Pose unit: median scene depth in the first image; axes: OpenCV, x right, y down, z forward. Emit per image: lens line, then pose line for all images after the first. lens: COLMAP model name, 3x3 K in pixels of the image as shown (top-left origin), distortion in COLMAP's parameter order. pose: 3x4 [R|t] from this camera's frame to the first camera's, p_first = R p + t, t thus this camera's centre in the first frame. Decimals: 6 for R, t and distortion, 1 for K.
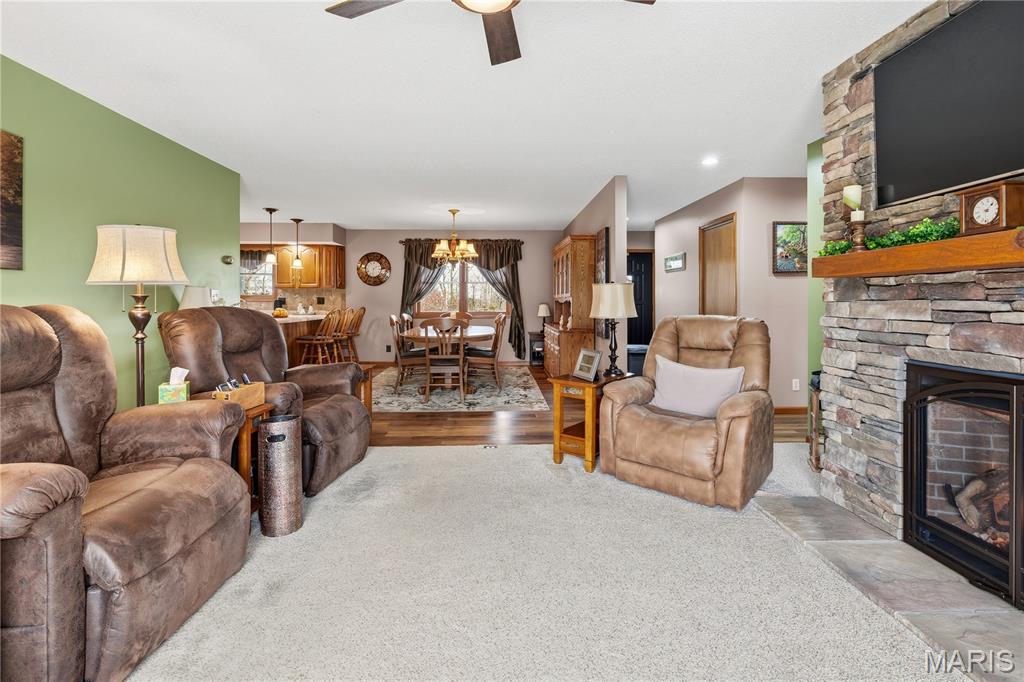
lens RADIAL K [[457.4, 0, 509.3], [0, 457.4, 299.9], [0, 0, 1]] dist [0.001061, 0.000707]
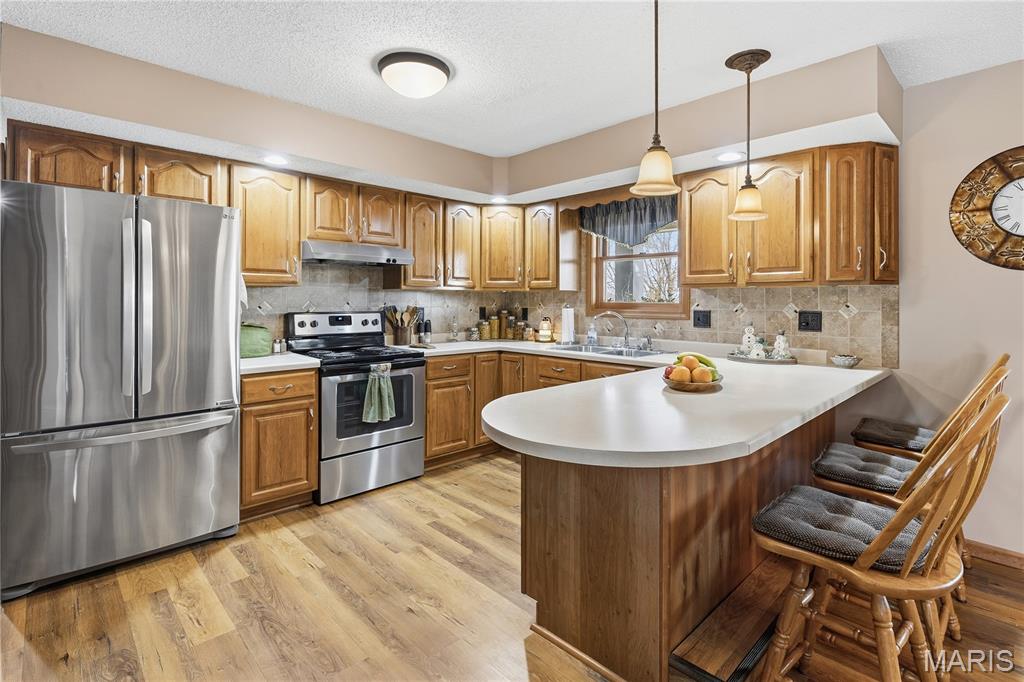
lens RADIAL K [[488.2, 0, 515.9], [0, 488.2, 303.3], [0, 0, 1]] dist [-0.003328, -0.000532]
pose [[0.672111, 0.005327, -0.740431, -0.816257], [-0.000700, 0.999978, 0.006559, -0.037632], [0.740450, -0.003890, 0.672100, 1.666320]]
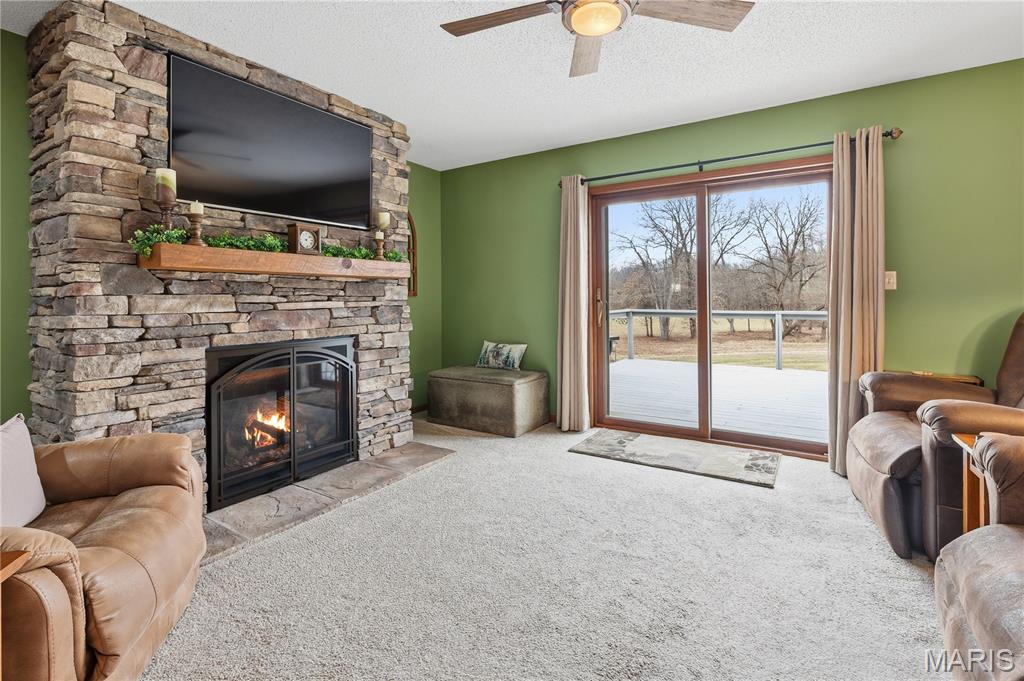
lens RADIAL K [[469.1, 0, 514.4], [0, 469.1, 296.8], [0, 0, 1]] dist [-0.001215, -0.000039]
pose [[-0.830129, 0.006036, 0.557539, -0.279156], [0.001301, 0.999960, -0.008889, 0.012358], [-0.557570, -0.006654, -0.830103, 1.108268]]
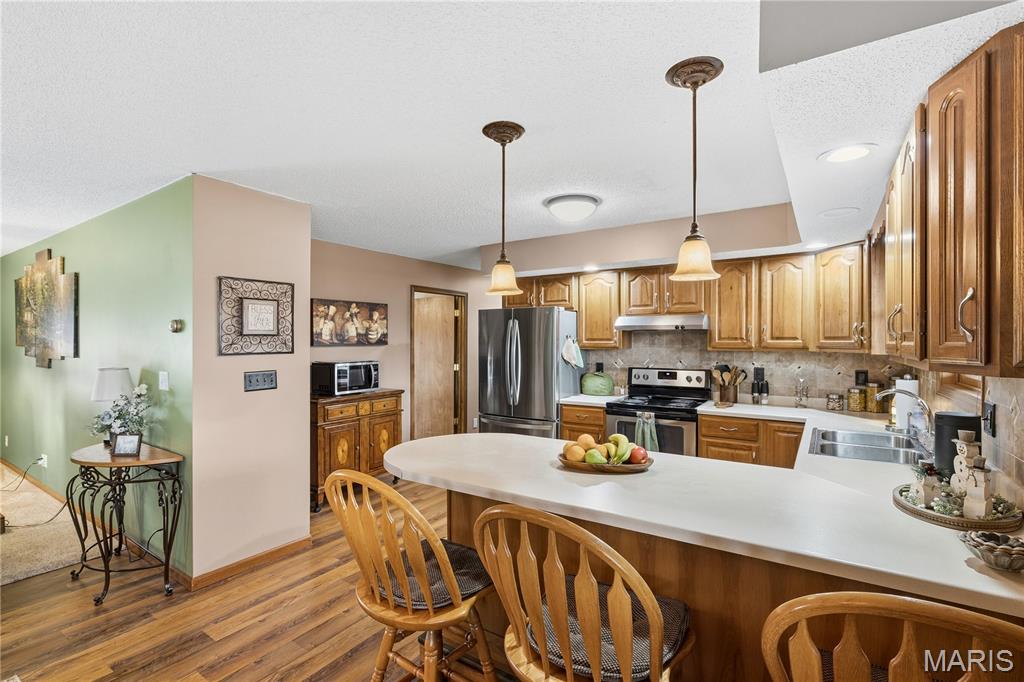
lens RADIAL K [[473.5, 0, 503.2], [0, 473.5, 344.9], [0, 0, 1]] dist [-0.001500, -0.000067]
pose [[-0.583739, 0.007160, -0.811909, -0.507454], [0.004175, 0.999974, 0.005816, -0.094311], [0.811930, 0.000006, -0.583754, 2.645406]]
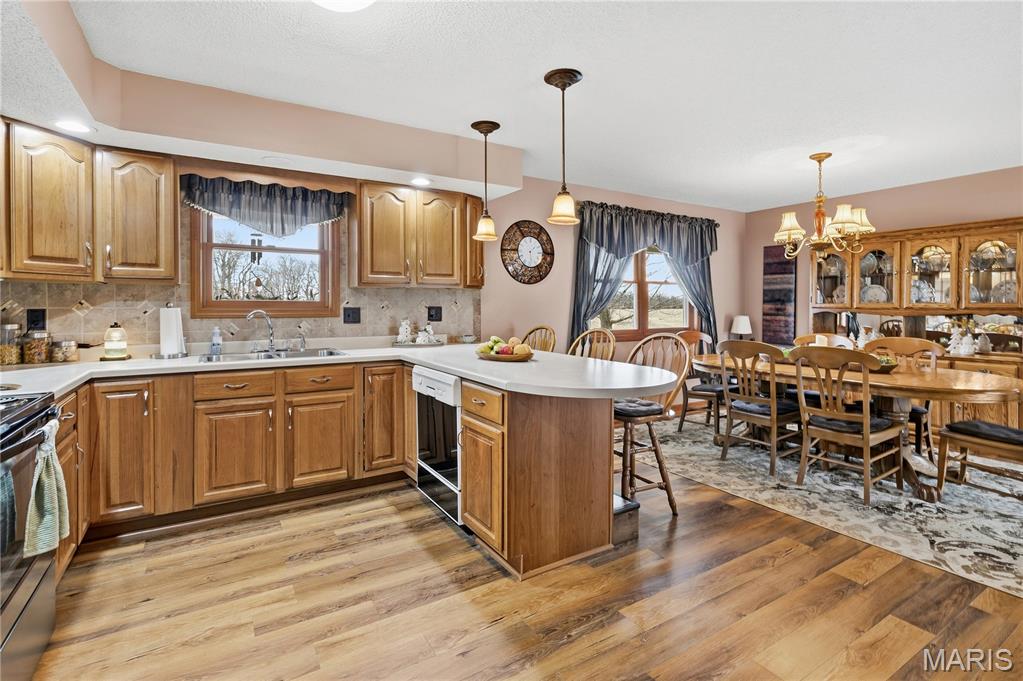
lens RADIAL K [[487.8, 0, 515.4], [0, 487.8, 302.8], [0, 0, 1]] dist [-0.003328, -0.000532]
pose [[0.868906, 0.002575, 0.494970, -1.658164], [-0.002505, 0.999997, -0.000805, -0.025033], [-0.494970, -0.000540, 0.868910, 1.473824]]
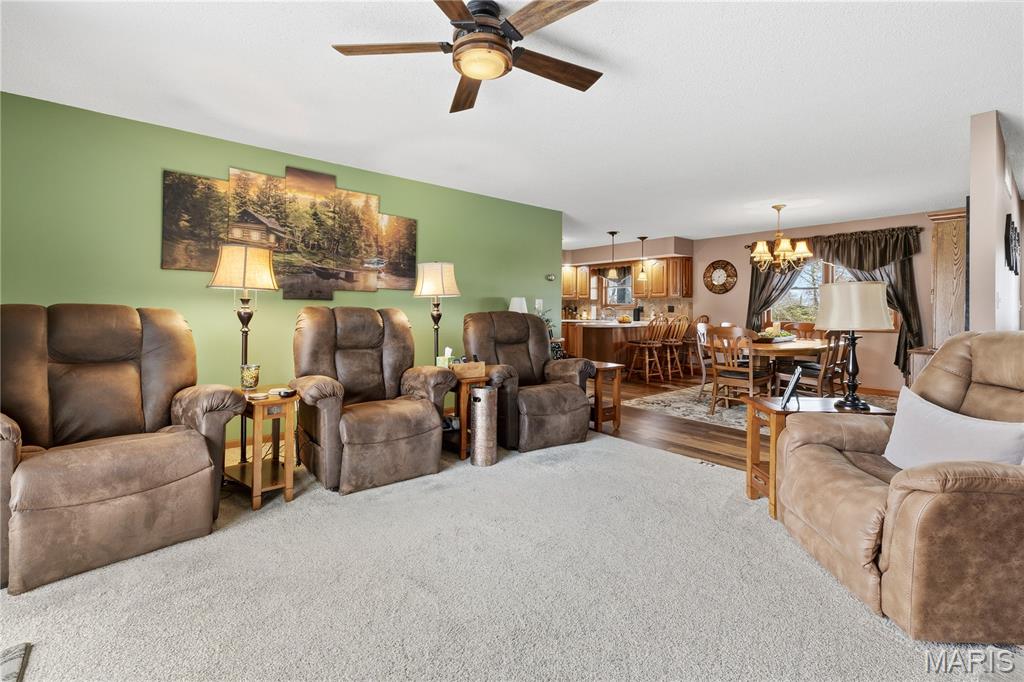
lens RADIAL K [[448.7, 0, 516.0], [0, 448.7, 309.2], [0, 0, 1]] dist [-0.000183, -0.000069]
pose [[0.620474, 0.003108, -0.784221, 0.539639], [-0.003738, 0.999993, 0.001005, 0.007548], [0.784218, 0.002308, 0.620481, 0.155535]]
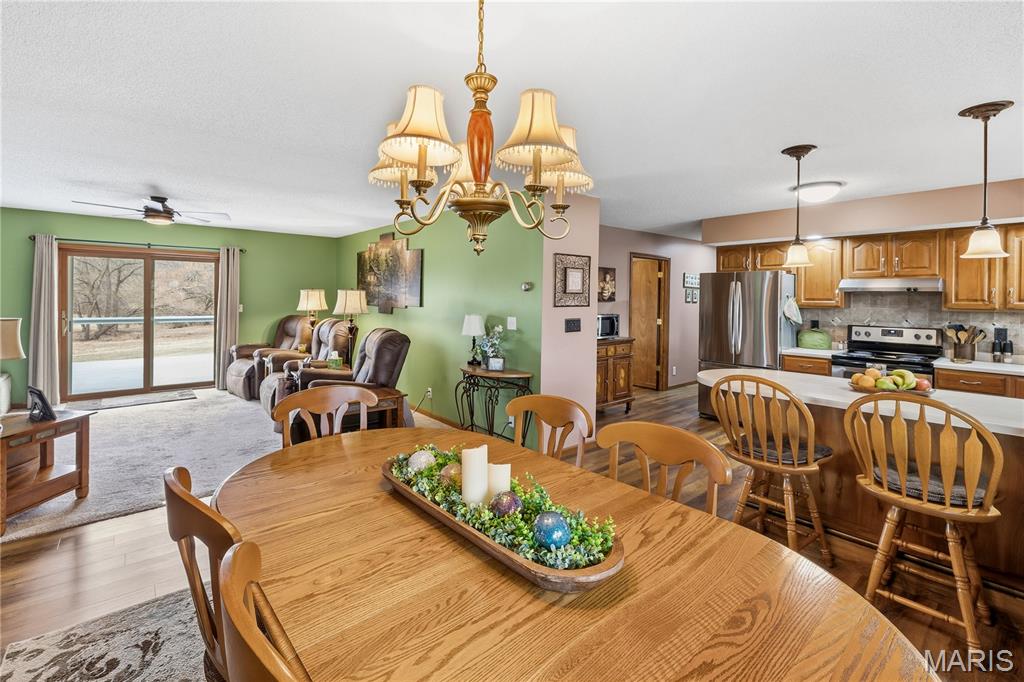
lens RADIAL K [[457.4, 0, 509.3], [0, 457.4, 299.9], [0, 0, 1]] dist [0.001061, 0.000707]
pose [[-0.780103, -0.006695, -0.625616, 0.014956], [-0.009503, 0.999954, 0.001149, -0.091177], [0.625579, 0.006842, -0.780131, 2.598465]]
